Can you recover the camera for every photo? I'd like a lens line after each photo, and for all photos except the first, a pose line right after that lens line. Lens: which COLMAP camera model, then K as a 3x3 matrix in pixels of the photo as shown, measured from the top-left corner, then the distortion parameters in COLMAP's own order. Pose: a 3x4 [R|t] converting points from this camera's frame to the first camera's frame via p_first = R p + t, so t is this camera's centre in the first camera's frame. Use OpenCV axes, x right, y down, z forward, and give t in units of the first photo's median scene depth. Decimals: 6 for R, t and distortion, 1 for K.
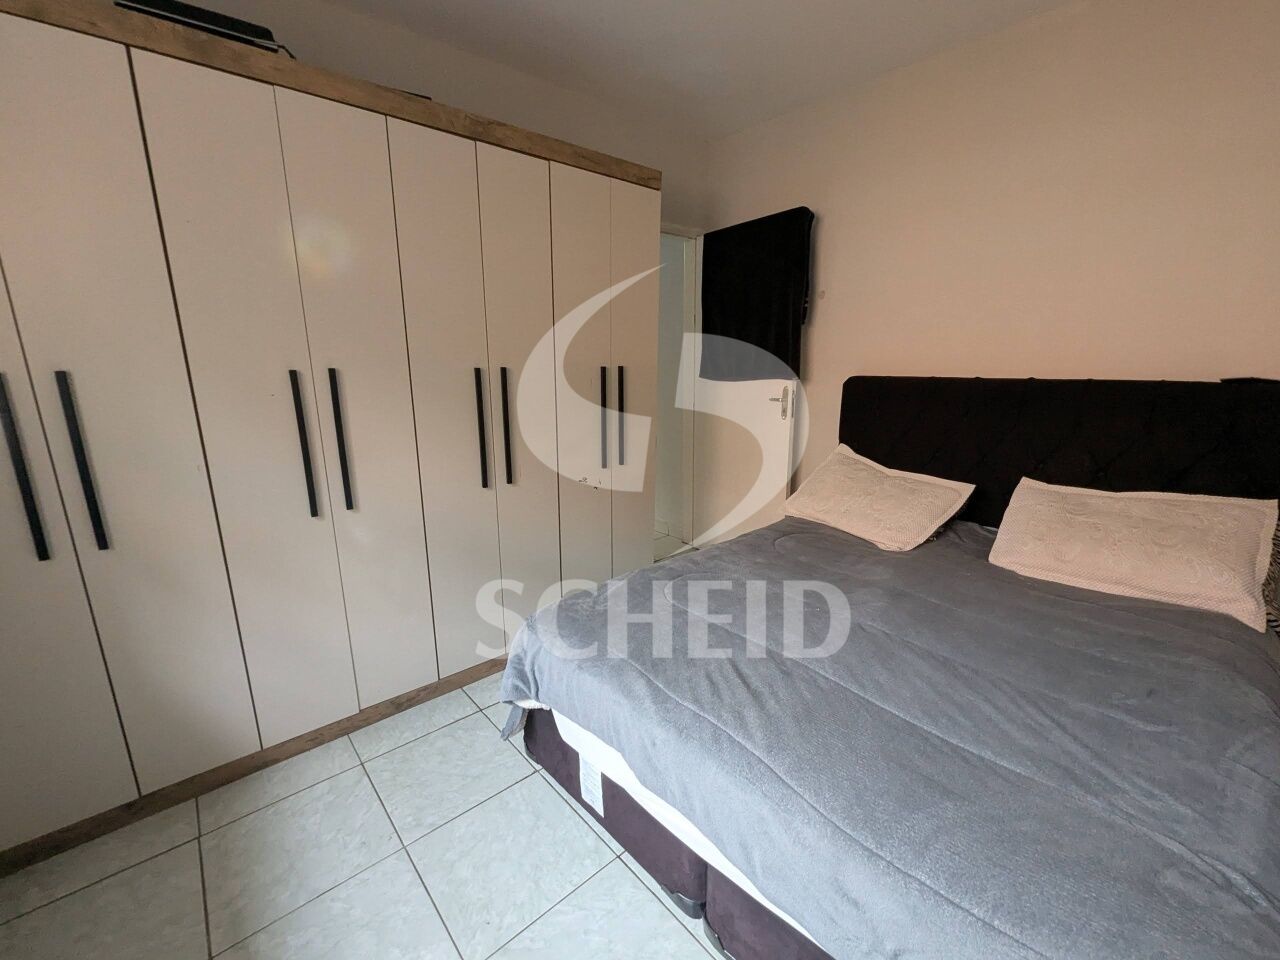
lens RADIAL K [[534.5, 0, 644.0], [0, 534.5, 497.6], [0, 0, 1]] dist [0.006209, -0.001274]
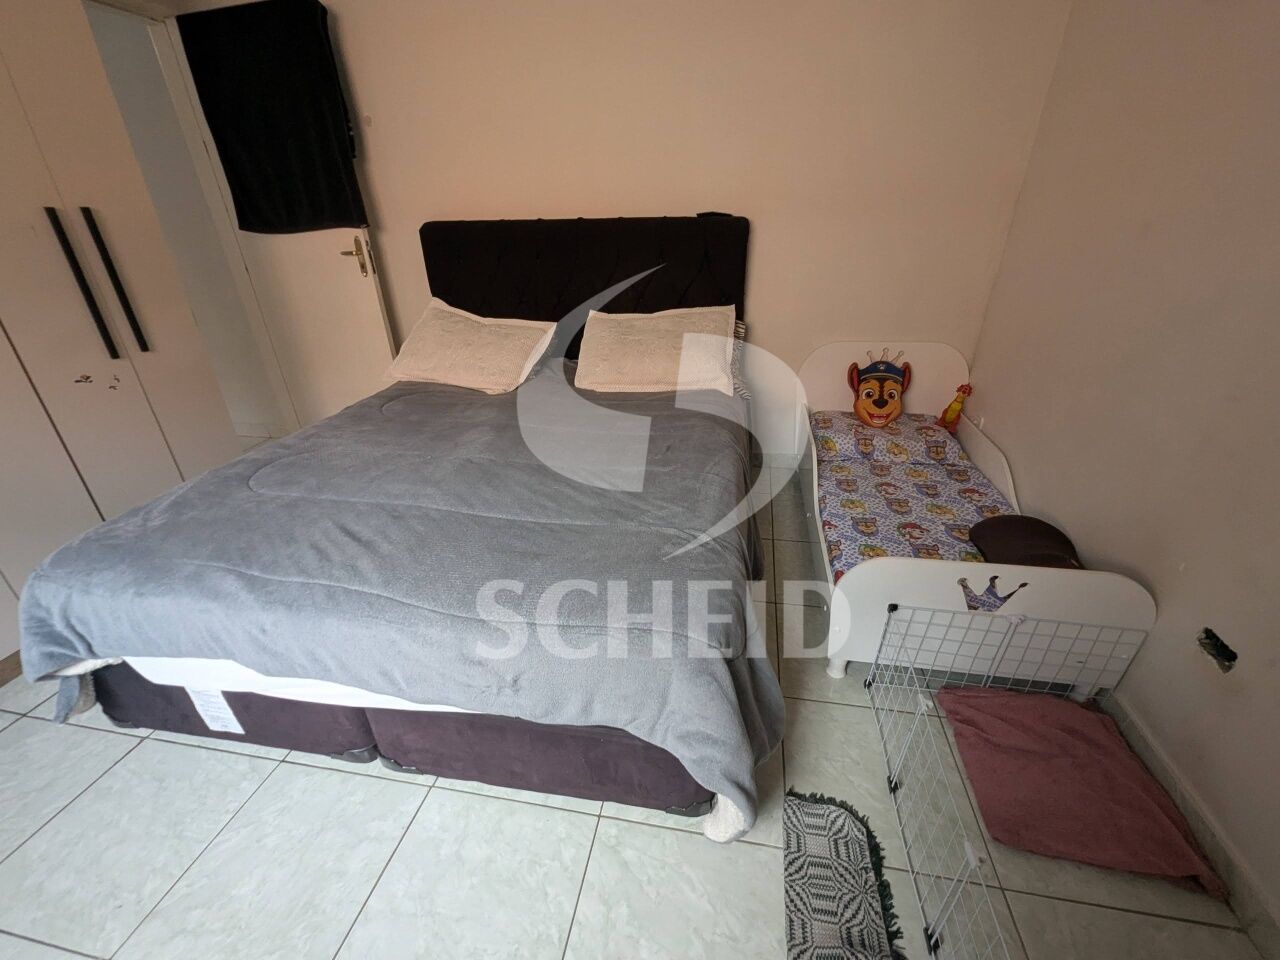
lens RADIAL K [[534.5, 0, 644.0], [0, 534.5, 497.6], [0, 0, 1]] dist [0.006209, -0.001274]
pose [[0.792172, -0.288937, 0.537567, 0.083171], [0.163950, 0.949201, 0.268586, 0.079660], [-0.587863, -0.124632, 0.799302, -0.071781]]
